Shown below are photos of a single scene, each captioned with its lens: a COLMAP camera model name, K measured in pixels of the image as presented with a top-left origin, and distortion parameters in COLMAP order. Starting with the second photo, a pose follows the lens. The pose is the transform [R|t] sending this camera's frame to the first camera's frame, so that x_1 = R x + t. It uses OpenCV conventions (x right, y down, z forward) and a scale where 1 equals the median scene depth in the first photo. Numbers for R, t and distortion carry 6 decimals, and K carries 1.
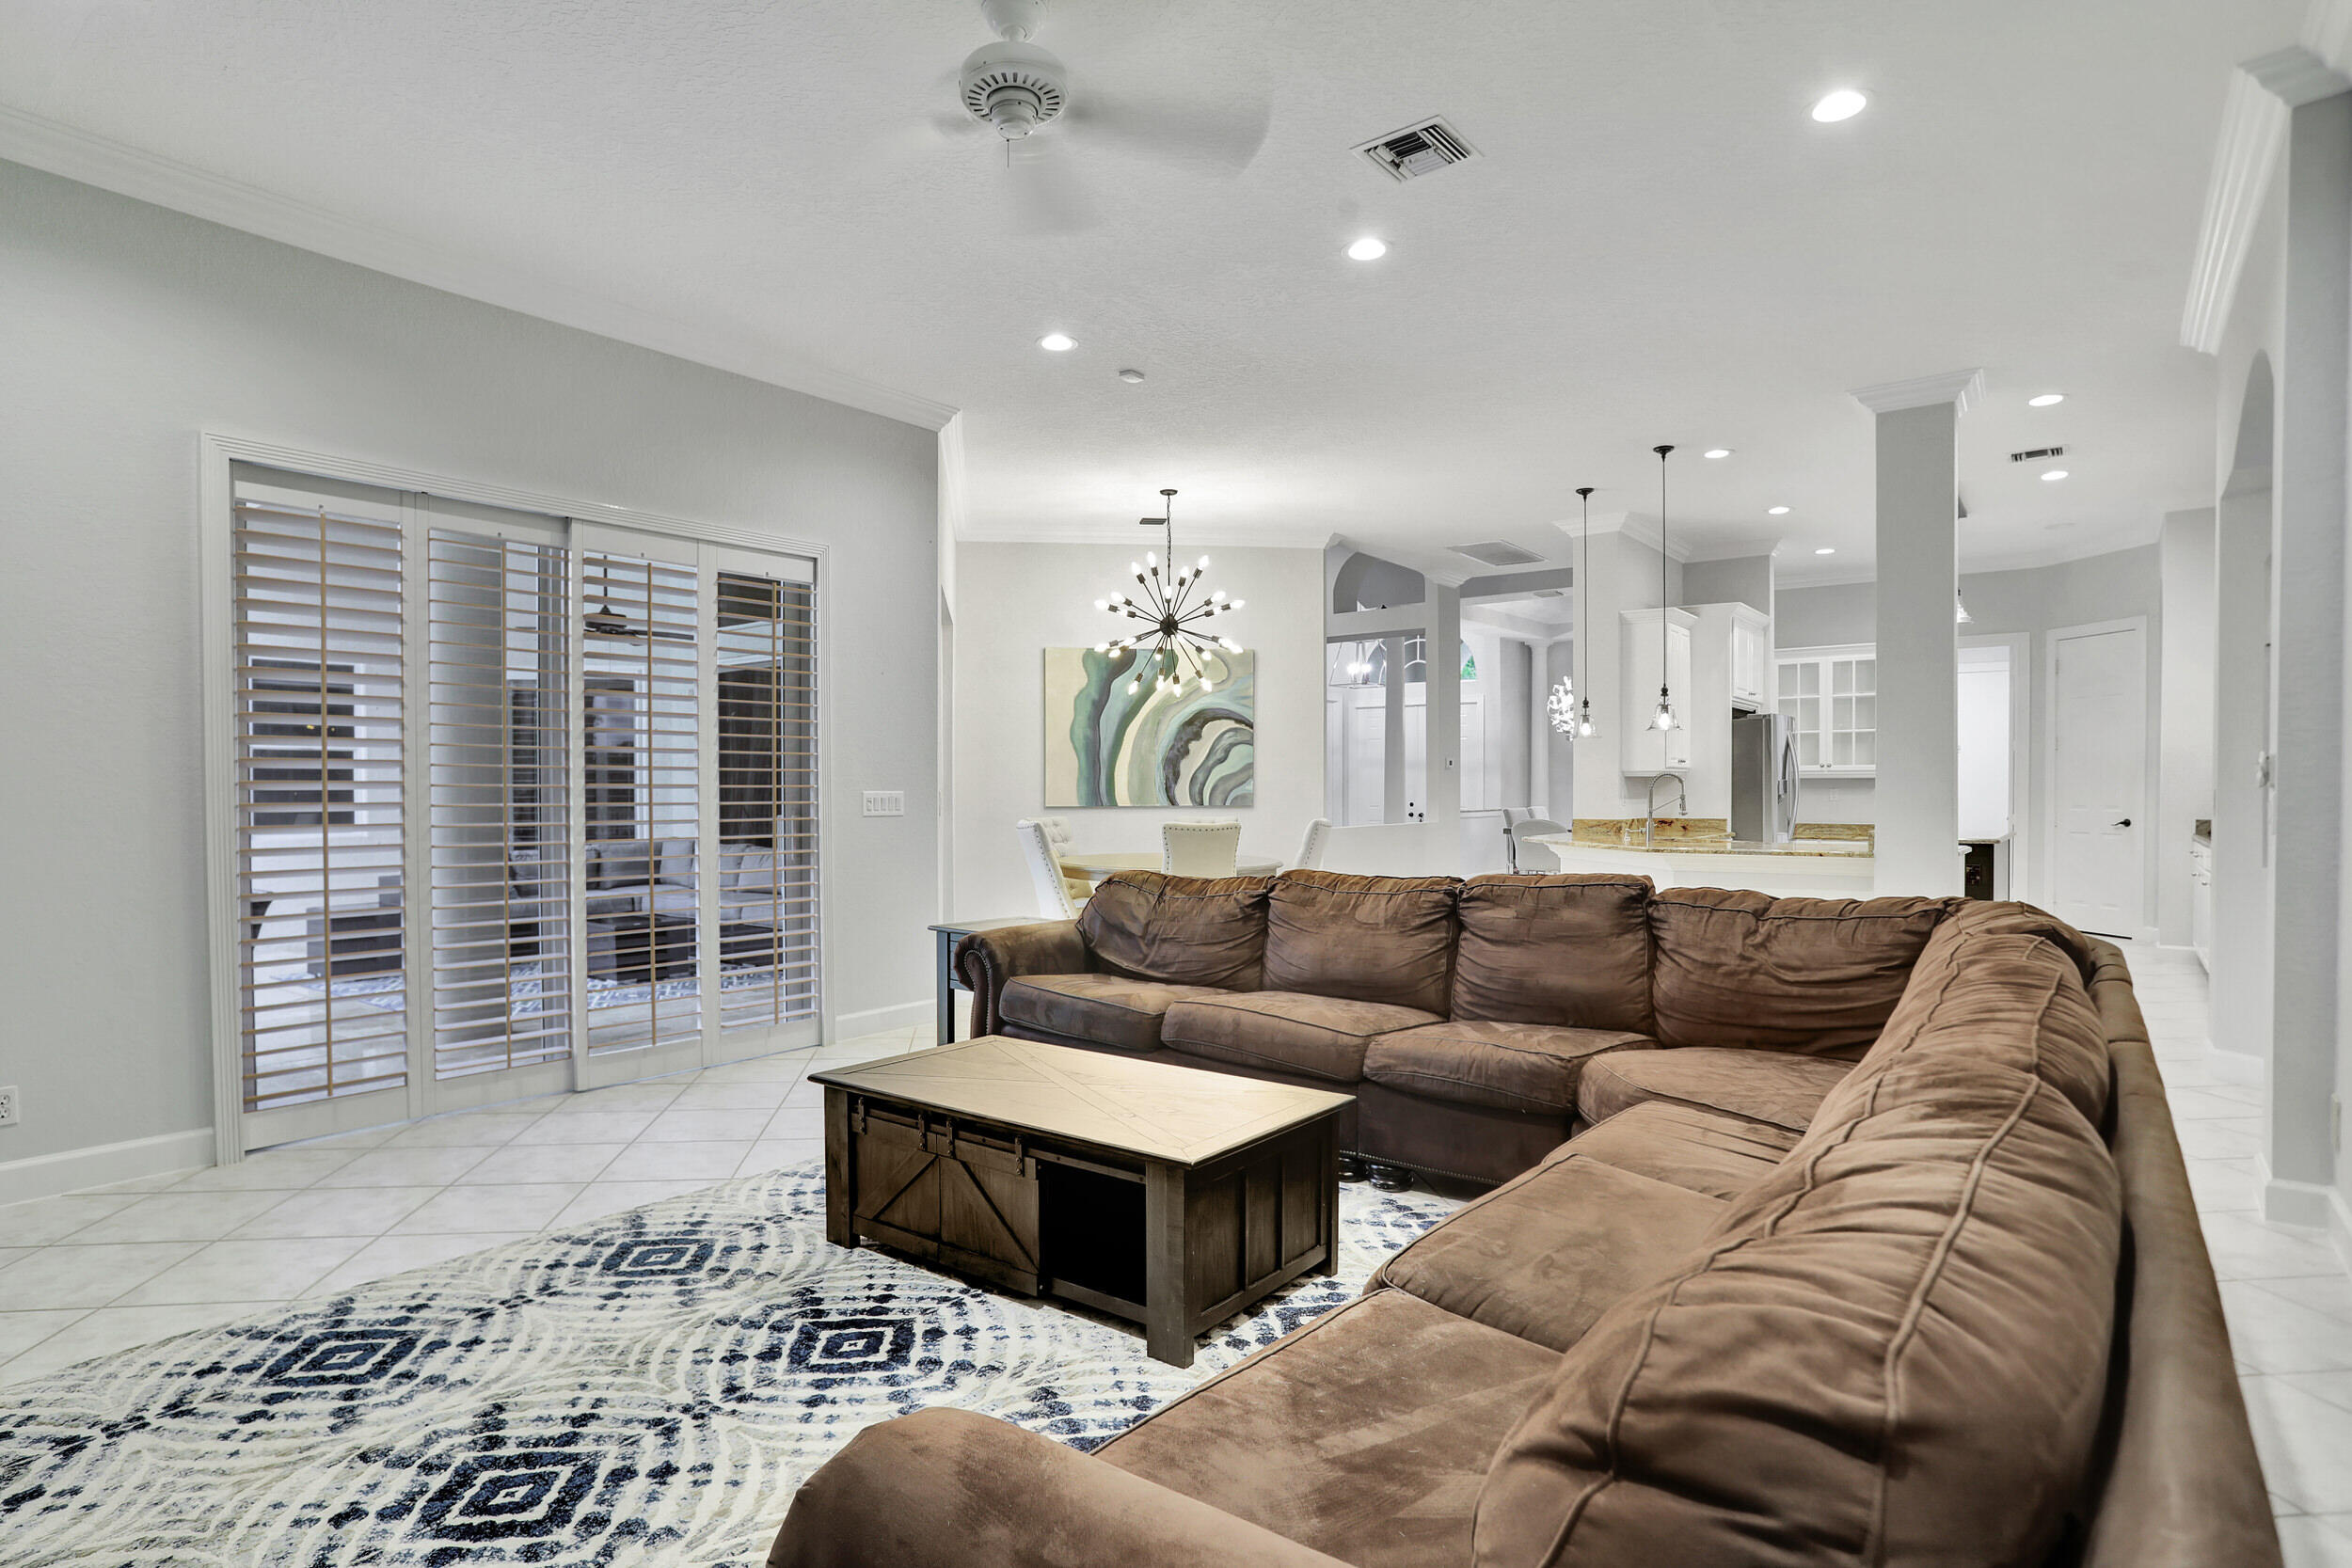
lens RADIAL K [[1242.0, 0, 1176.0], [0, 1242.0, 784.0], [0, 0, 1]] dist [0.001259, 0.000467]
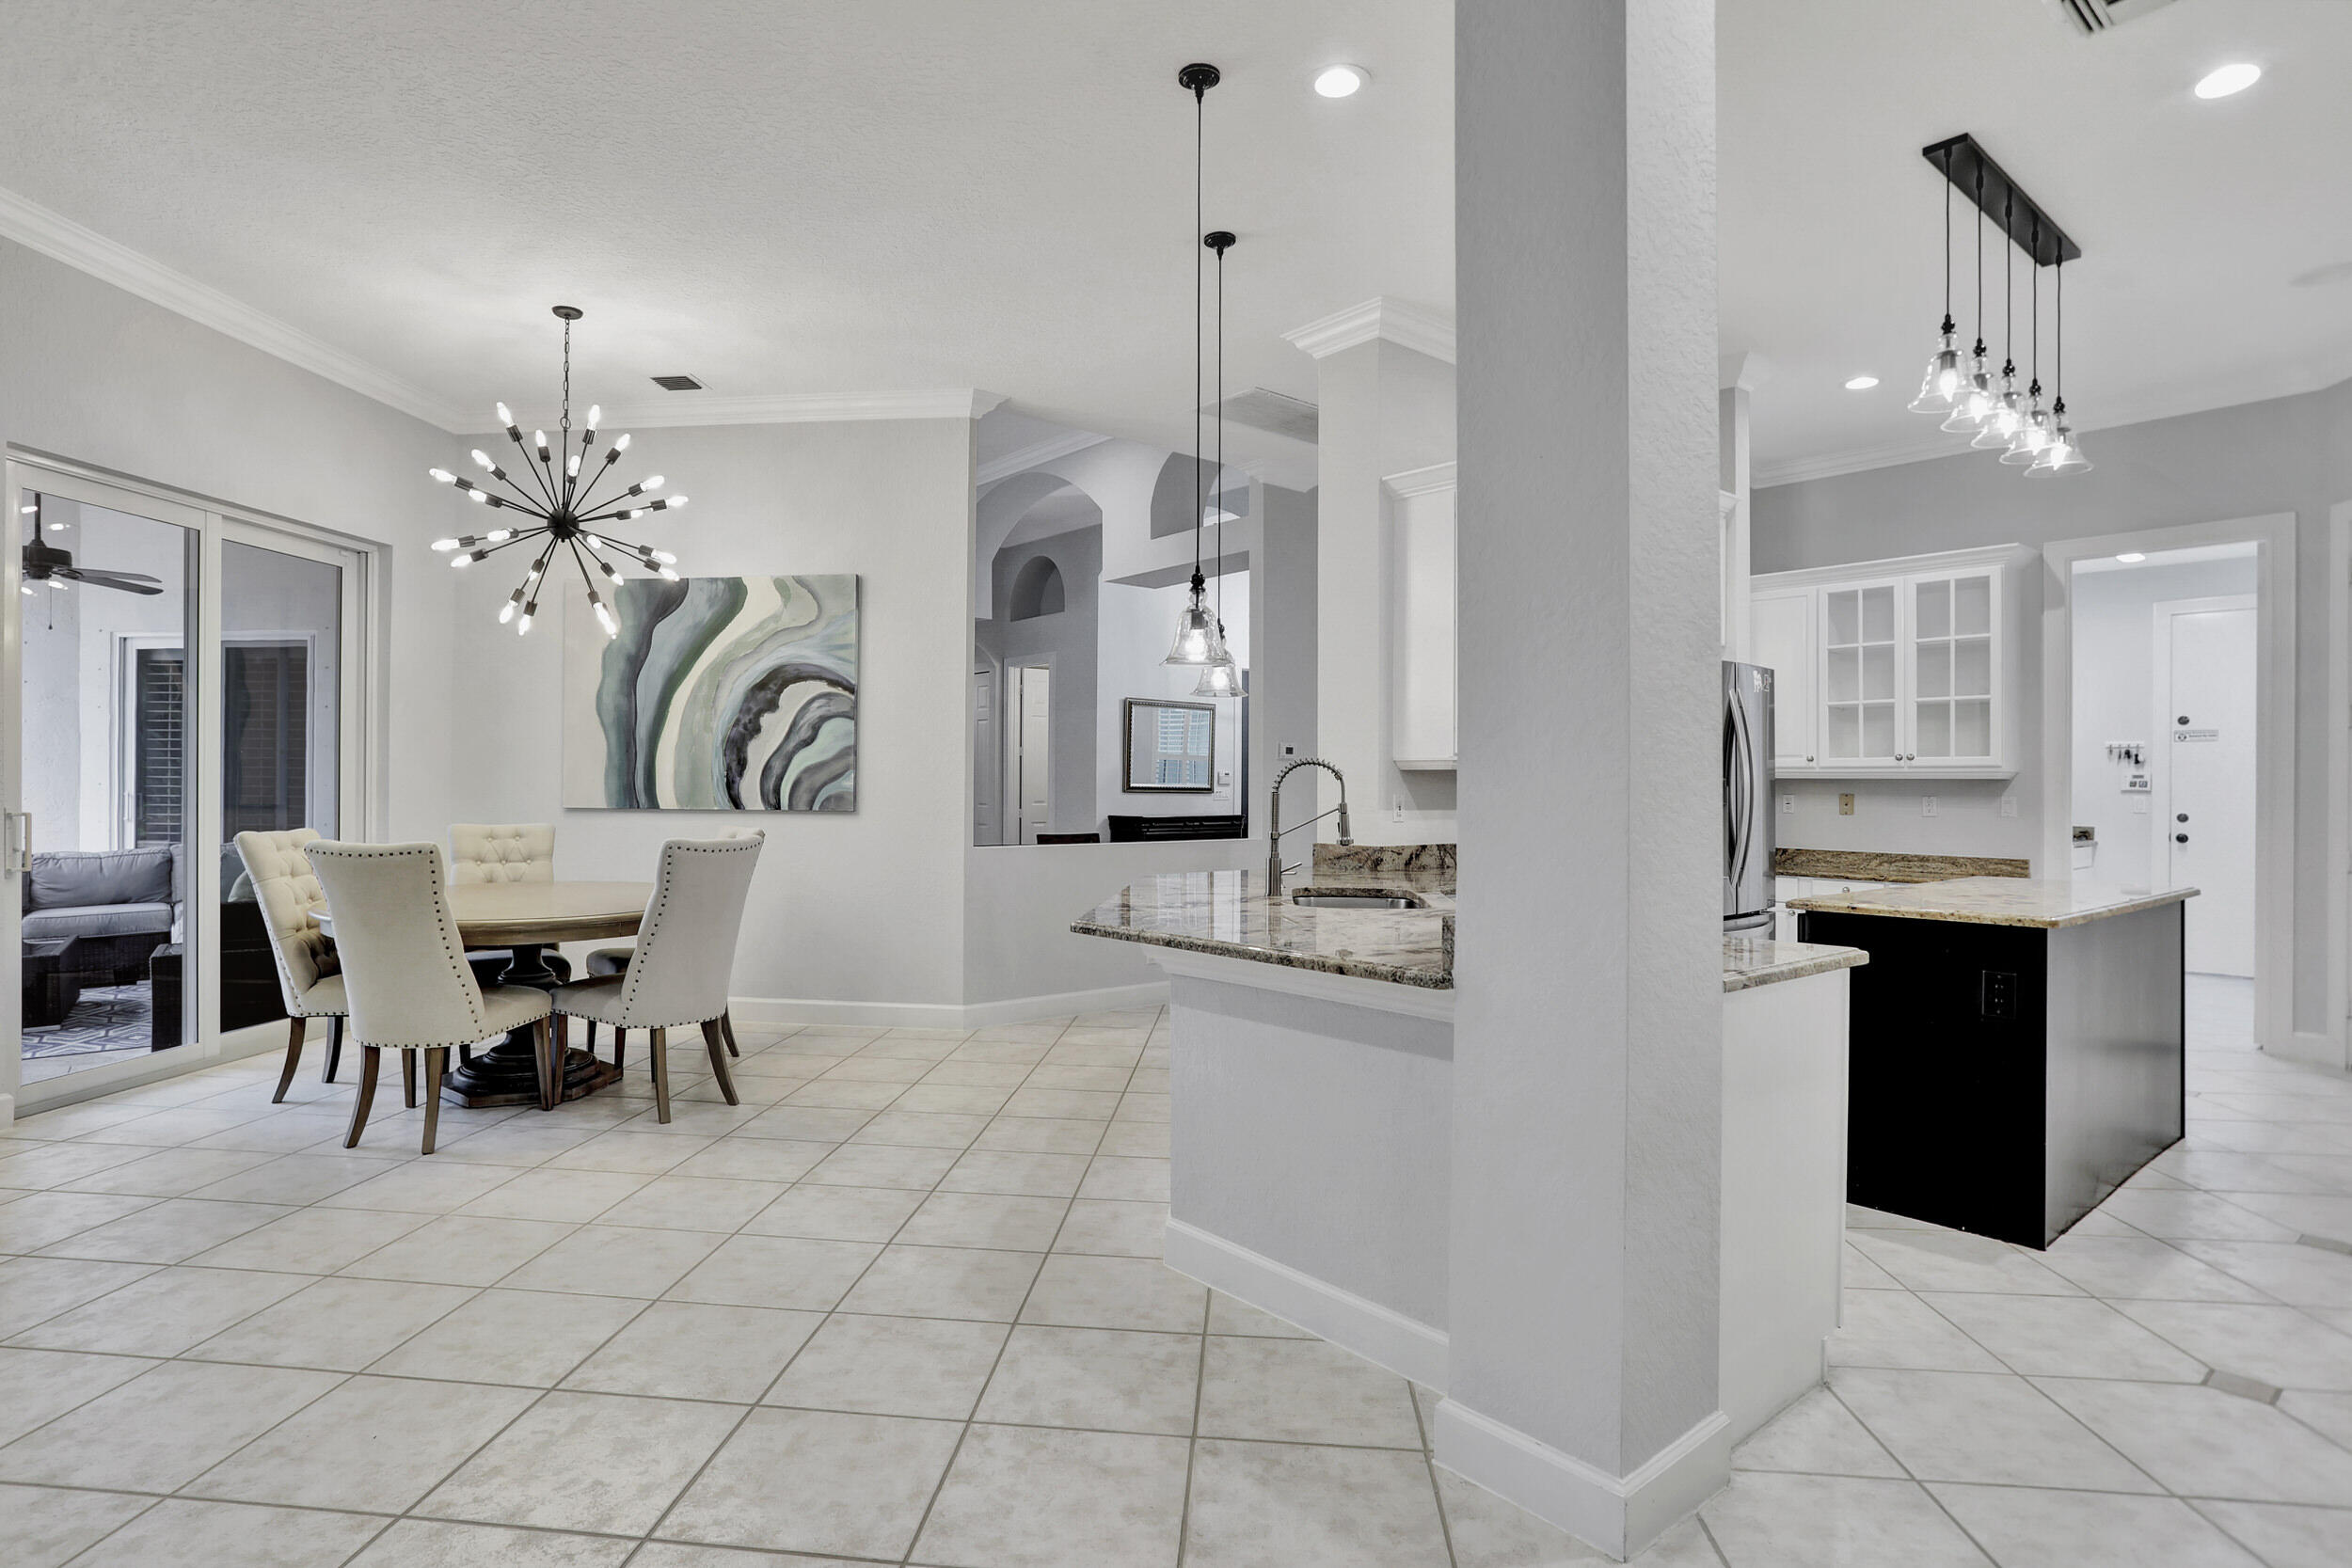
lens RADIAL K [[1207.5, 0, 1145.3], [0, 1207.5, 783.2], [0, 0, 1]] dist [-0.053851, 0.030367]
pose [[0.967691, 0.009965, -0.251942, 0.374285], [-0.010123, 0.999949, 0.000669, 0.000840], [0.251936, 0.001903, 0.967742, 0.424221]]
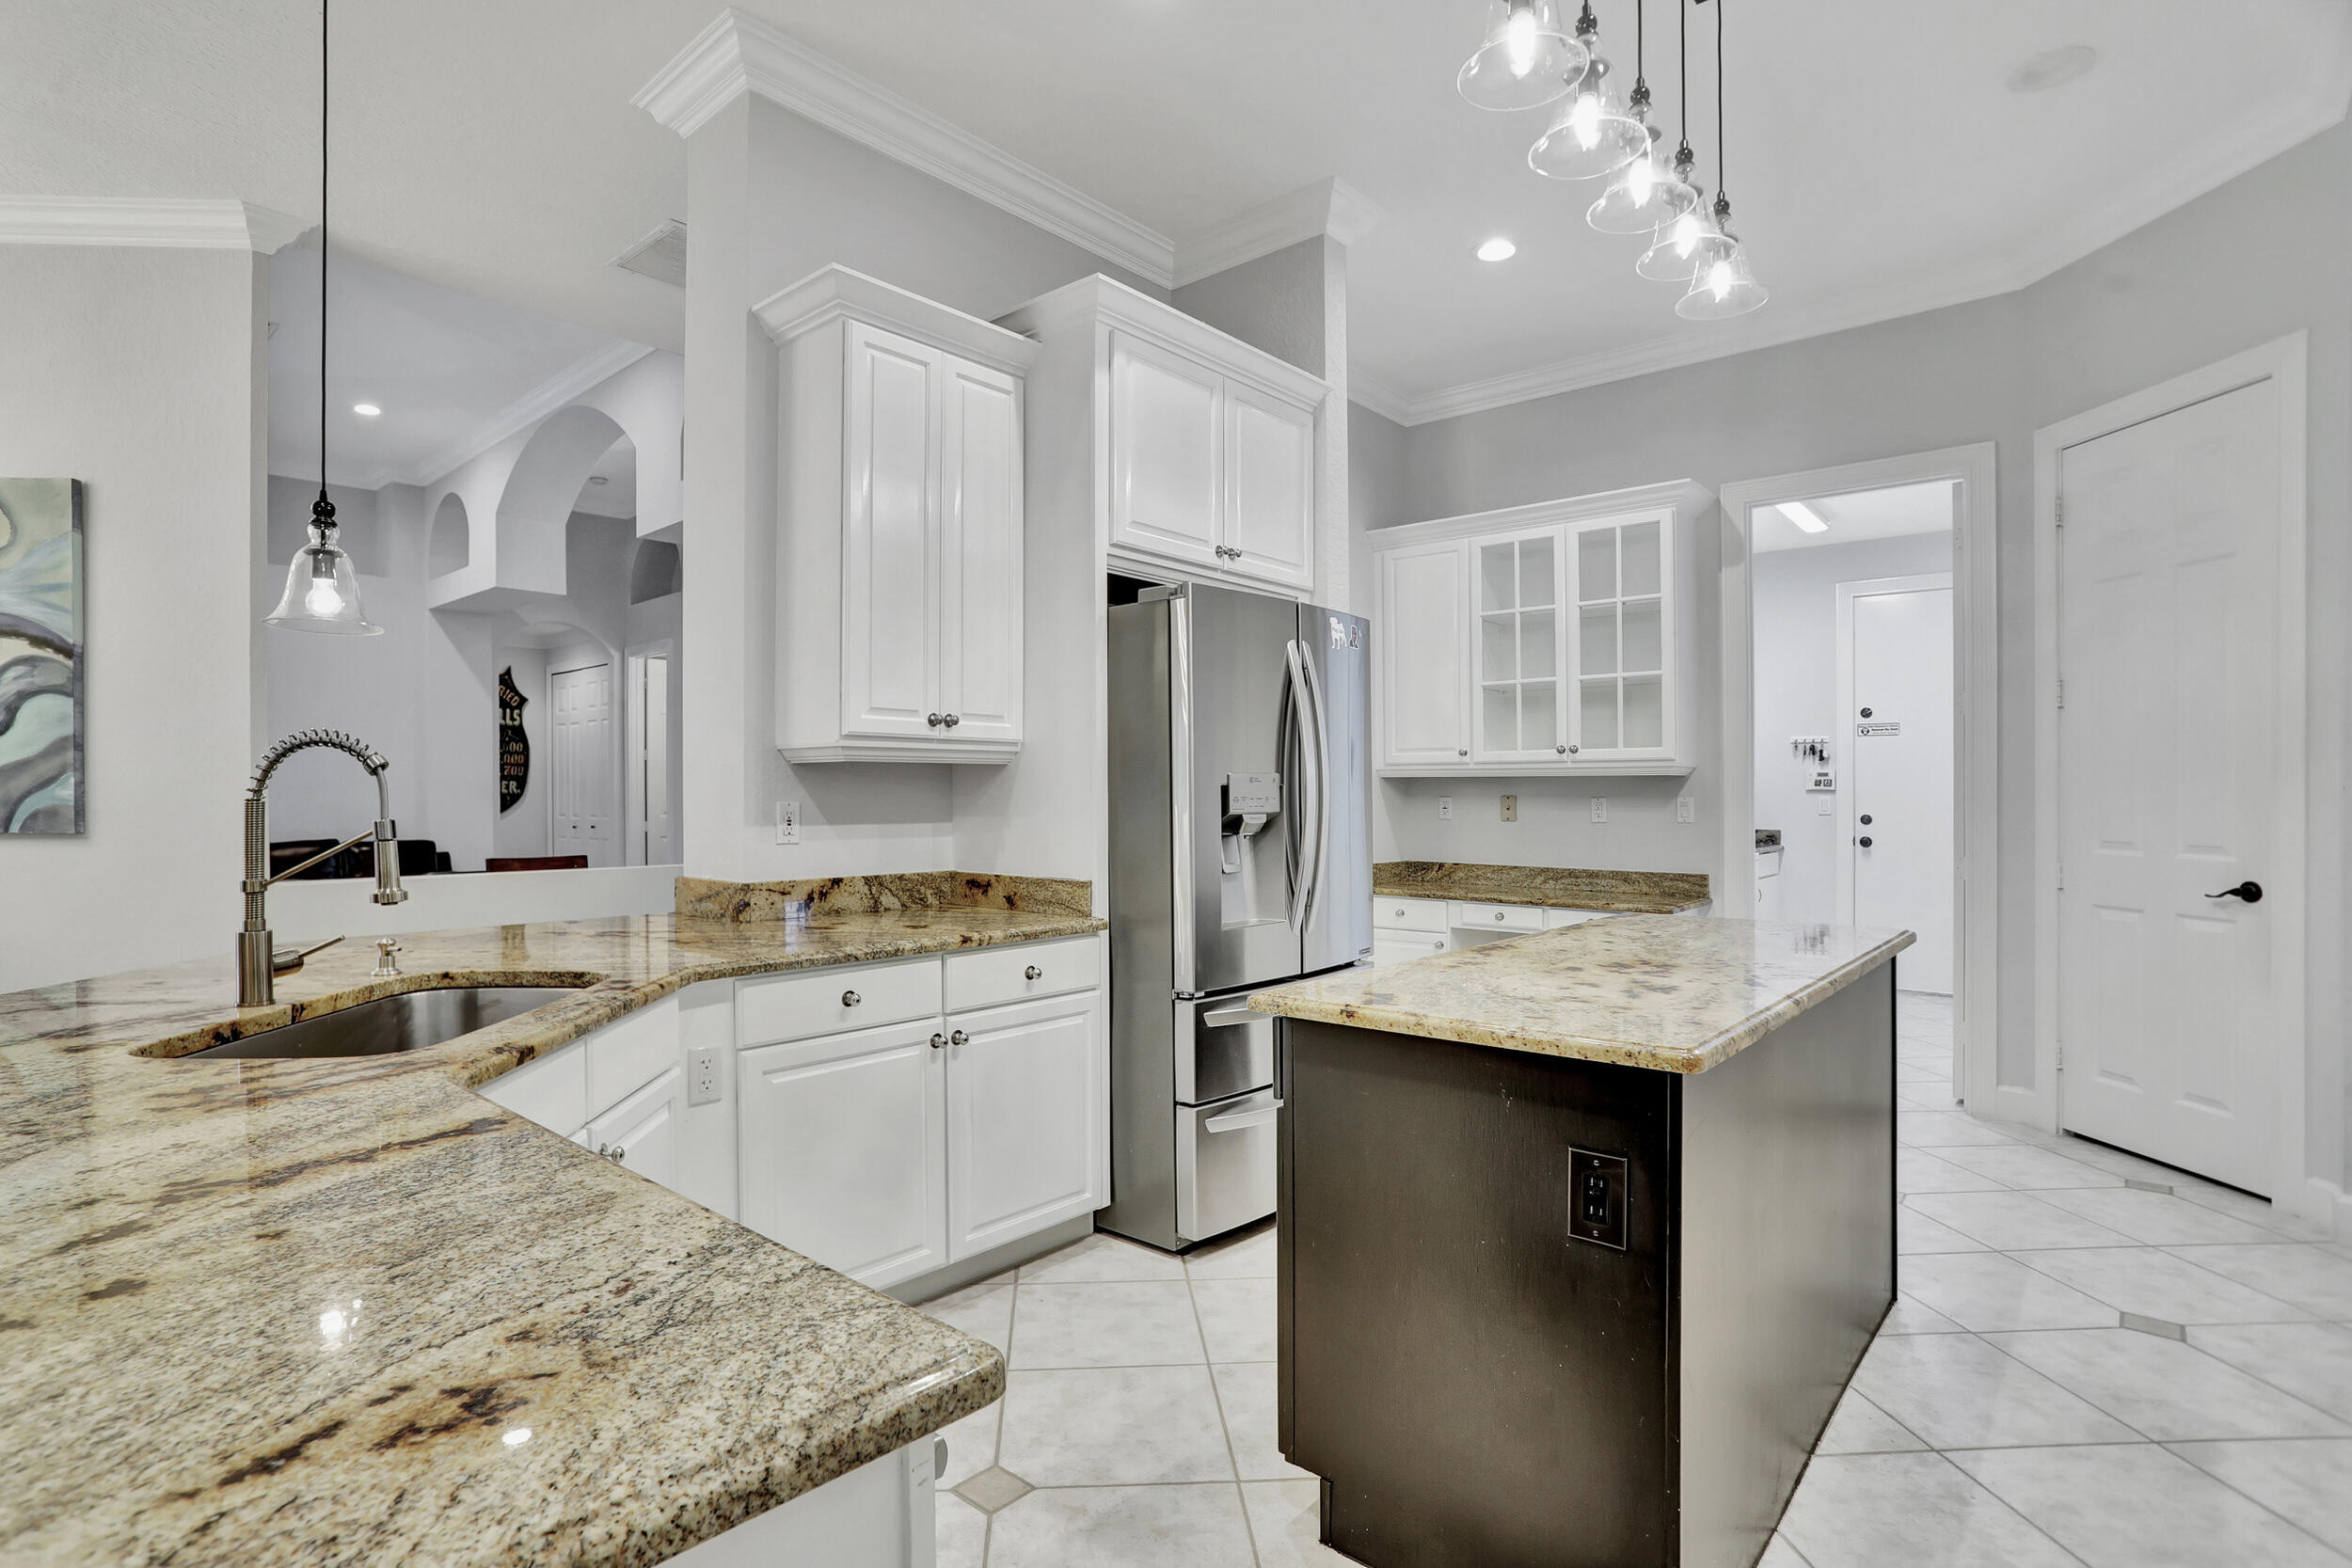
lens RADIAL K [[1149.3, 0, 1130.3], [0, 1149.3, 797.5], [0, 0, 1]] dist [-0.069364, 0.038104]
pose [[0.994833, 0.001979, -0.101508, 0.476658], [-0.001666, 0.999994, 0.003173, 0.002880], [0.101513, -0.002987, 0.994830, 0.649534]]
